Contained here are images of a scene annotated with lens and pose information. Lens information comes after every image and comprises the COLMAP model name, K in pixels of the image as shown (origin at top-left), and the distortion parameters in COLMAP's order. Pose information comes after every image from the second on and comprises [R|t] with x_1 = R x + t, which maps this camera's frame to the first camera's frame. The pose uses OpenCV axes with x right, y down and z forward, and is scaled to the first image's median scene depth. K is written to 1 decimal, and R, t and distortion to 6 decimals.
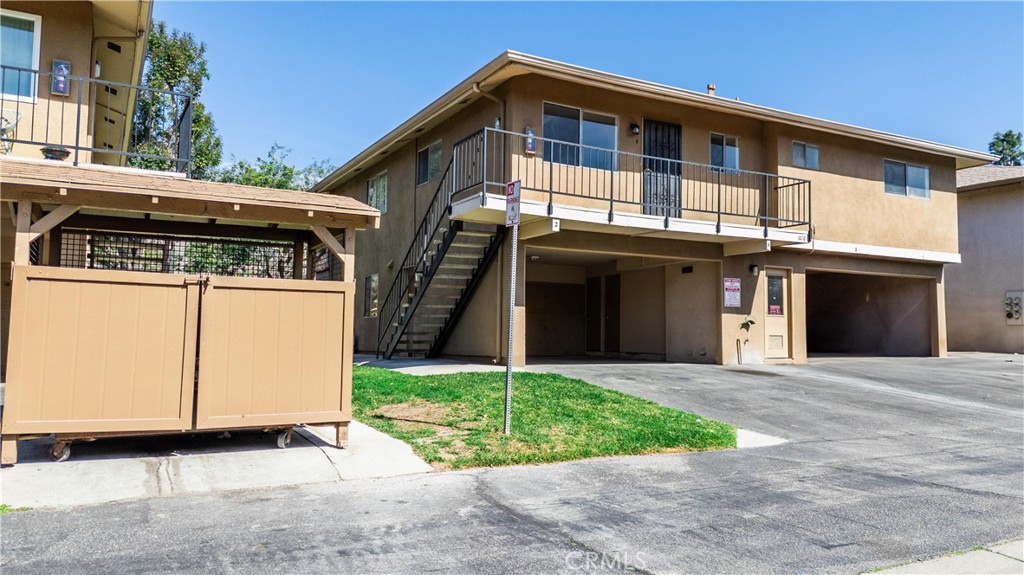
lens RADIAL K [[748.3, 0, 512.0], [0, 748.3, 287.5], [0, 0, 1]] dist [0.036220, -0.002479]
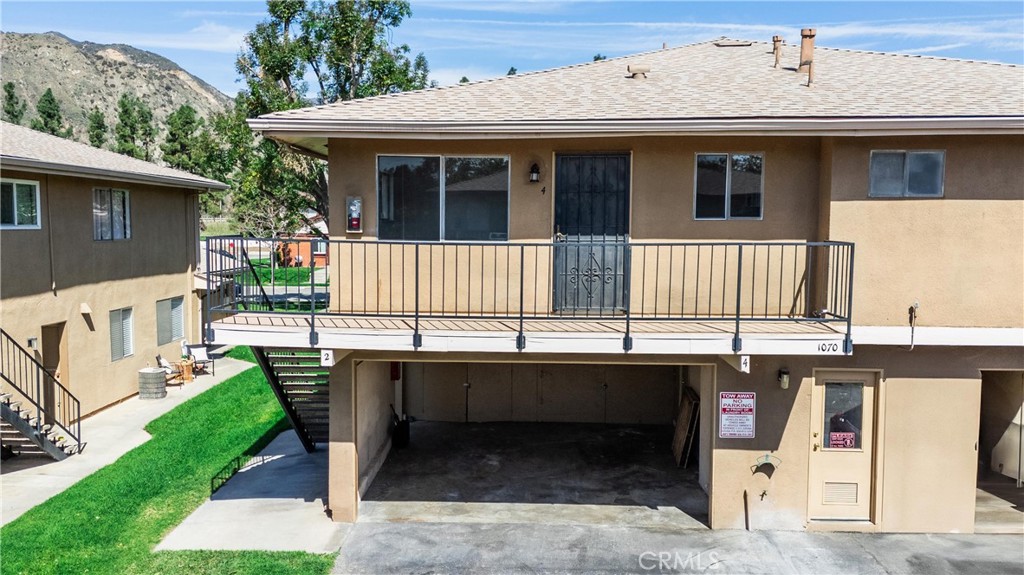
lens RADIAL K [[865.9, 0, 473.3], [0, 865.9, 293.8], [0, 0, 1]] dist [0.080831, -0.084811]
pose [[0.850195, 0.035461, -0.525273, 0.476285], [0.041237, 0.990178, 0.133593, -0.193587], [0.524851, -0.135241, 0.840382, 0.296839]]
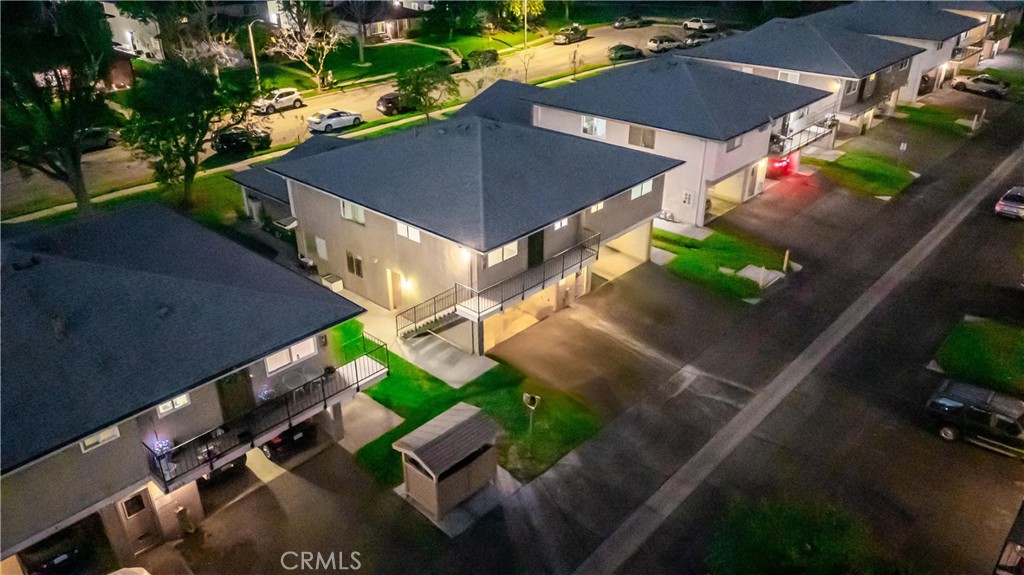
lens RADIAL K [[753.6, 0, 512.0], [0, 753.6, 287.5], [0, 0, 1]] dist [0.071374, -0.059856]
pose [[0.944277, -0.163044, 0.285932, -0.441499], [-0.008766, 0.855929, 0.517019, -1.048585], [-0.329035, -0.490716, 0.806805, -0.656351]]
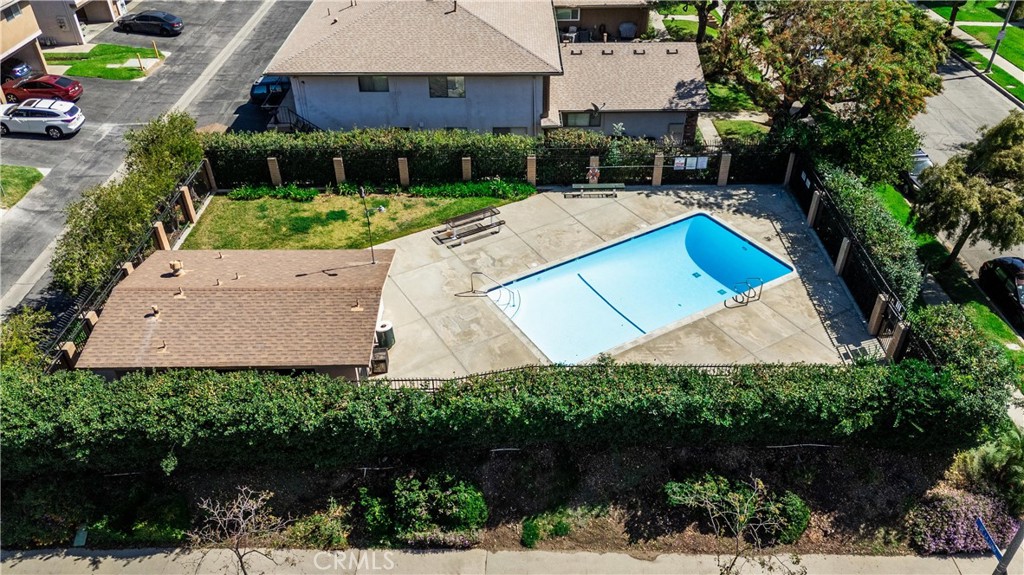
lens RADIAL K [[753.6, 0, 512.0], [0, 753.6, 287.5], [0, 0, 1]] dist [0.071374, -0.059856]
pose [[0.480710, -0.529872, 0.698680, -1.038119], [-0.045608, 0.780593, 0.623374, -1.218005], [-0.875693, -0.331528, 0.351072, -1.805024]]
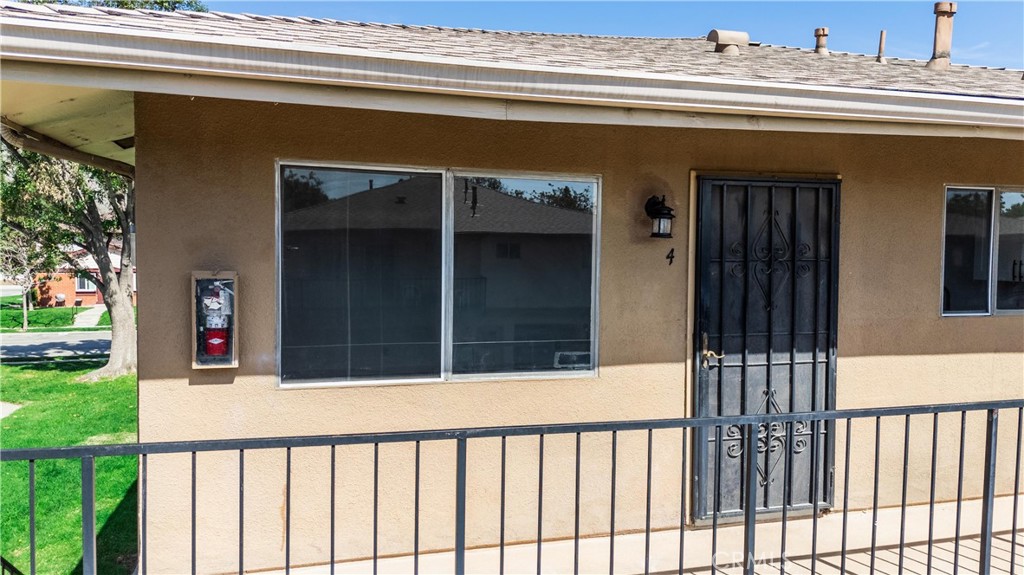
lens RADIAL K [[753.6, 0, 512.0], [0, 753.6, 287.5], [0, 0, 1]] dist [0.071374, -0.059856]
pose [[0.975467, 0.006155, -0.220058, 0.158478], [0.018535, 0.993764, 0.109955, -0.200287], [0.219363, -0.111336, 0.969270, 0.646487]]
